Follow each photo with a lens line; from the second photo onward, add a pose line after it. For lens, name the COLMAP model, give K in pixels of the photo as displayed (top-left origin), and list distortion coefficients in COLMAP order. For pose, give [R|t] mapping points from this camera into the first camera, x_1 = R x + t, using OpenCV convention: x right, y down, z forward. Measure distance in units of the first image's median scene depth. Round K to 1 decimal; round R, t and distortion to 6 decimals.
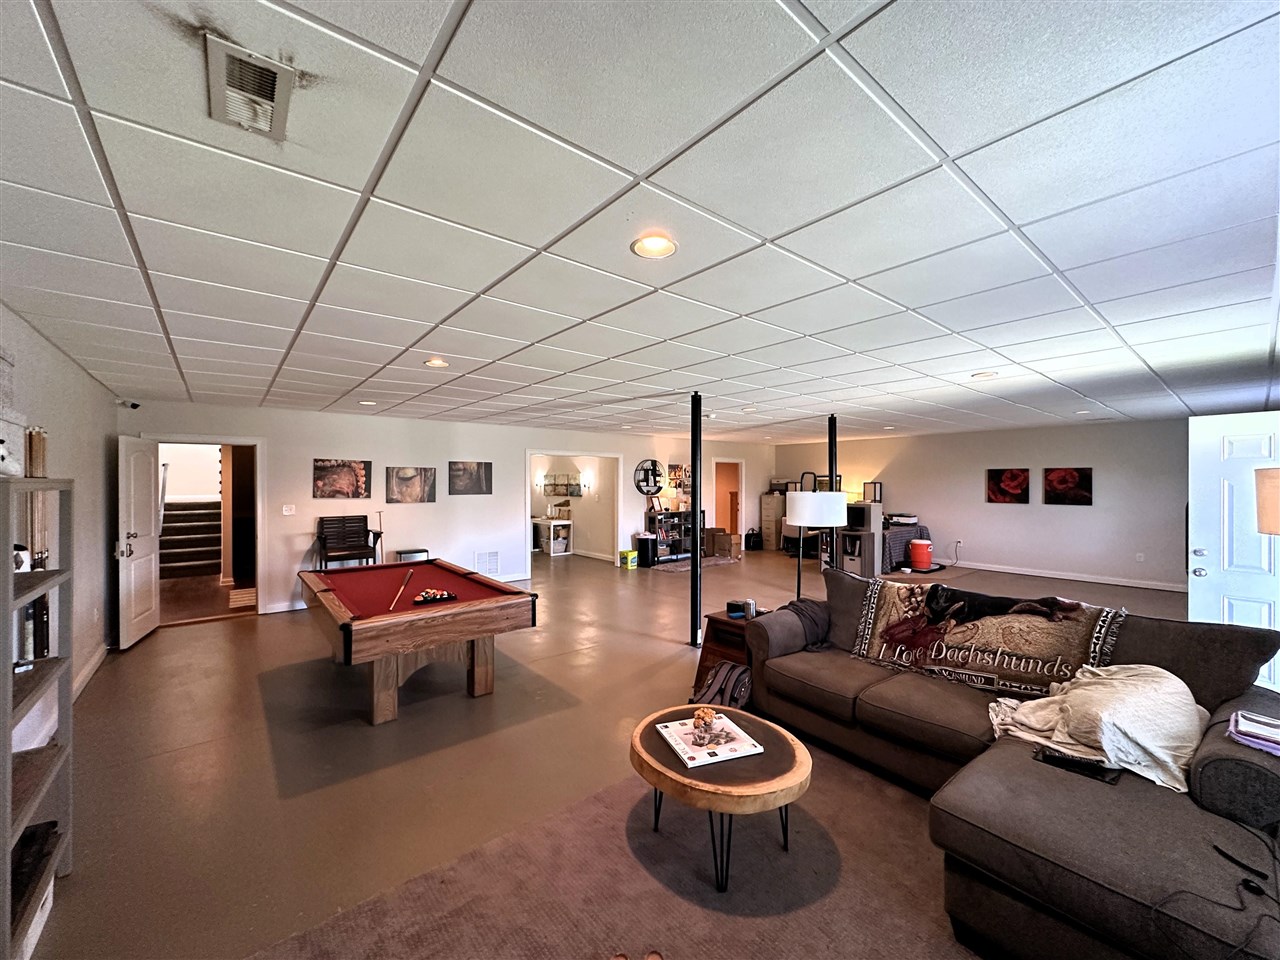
lens RADIAL K [[507.7, 0, 640.0], [0, 507.7, 480.0], [0, 0, 1]] dist [-0.000655, -0.000033]
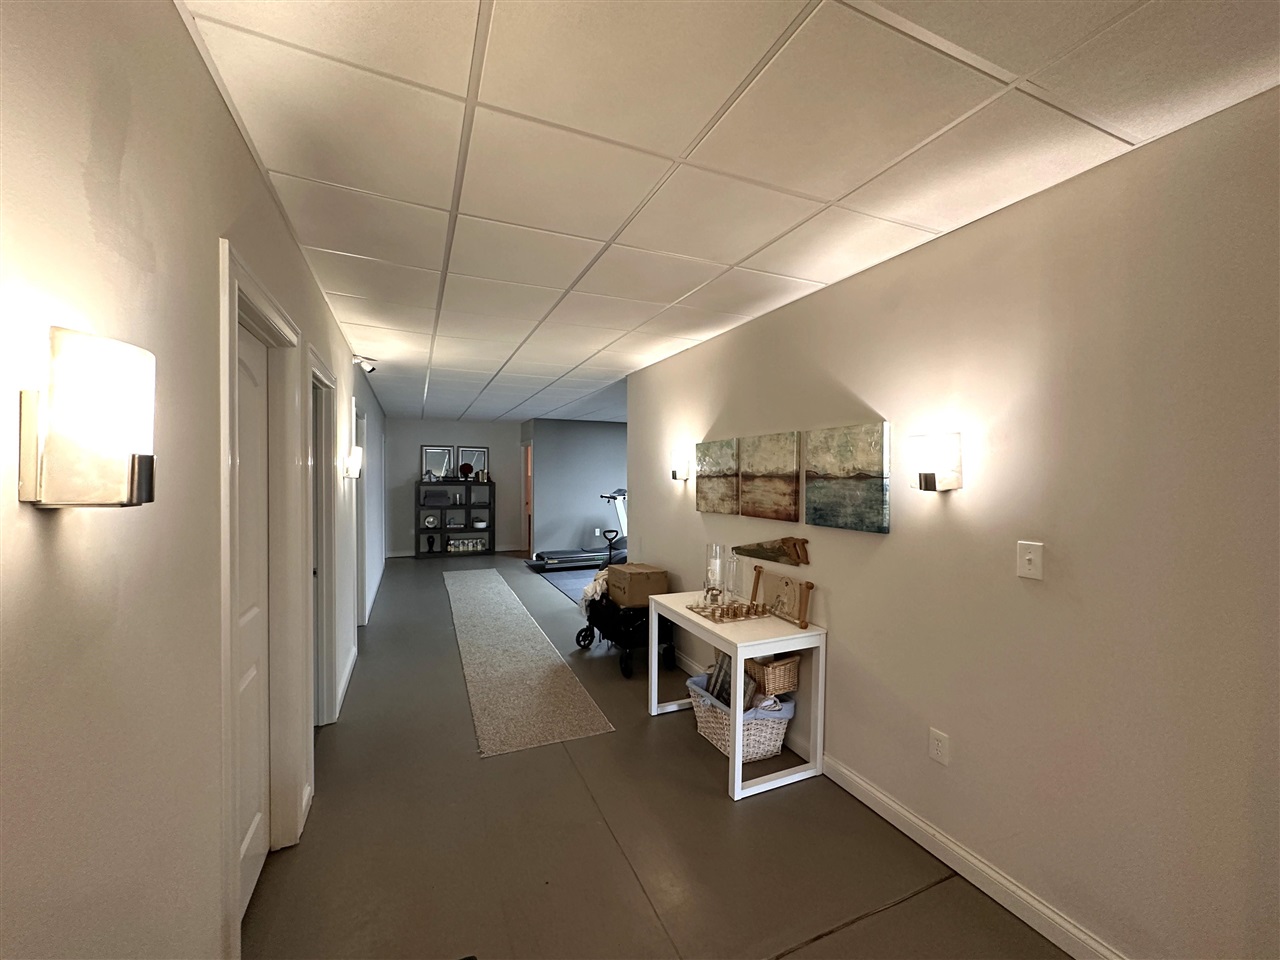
lens RADIAL K [[507.7, 0, 640.0], [0, 507.7, 480.0], [0, 0, 1]] dist [-0.000655, -0.000033]
pose [[0.962217, 0.005905, -0.272220, -0.149279], [-0.001863, 0.999884, 0.015105, 0.008177], [0.272277, -0.014027, 0.962117, 0.749676]]
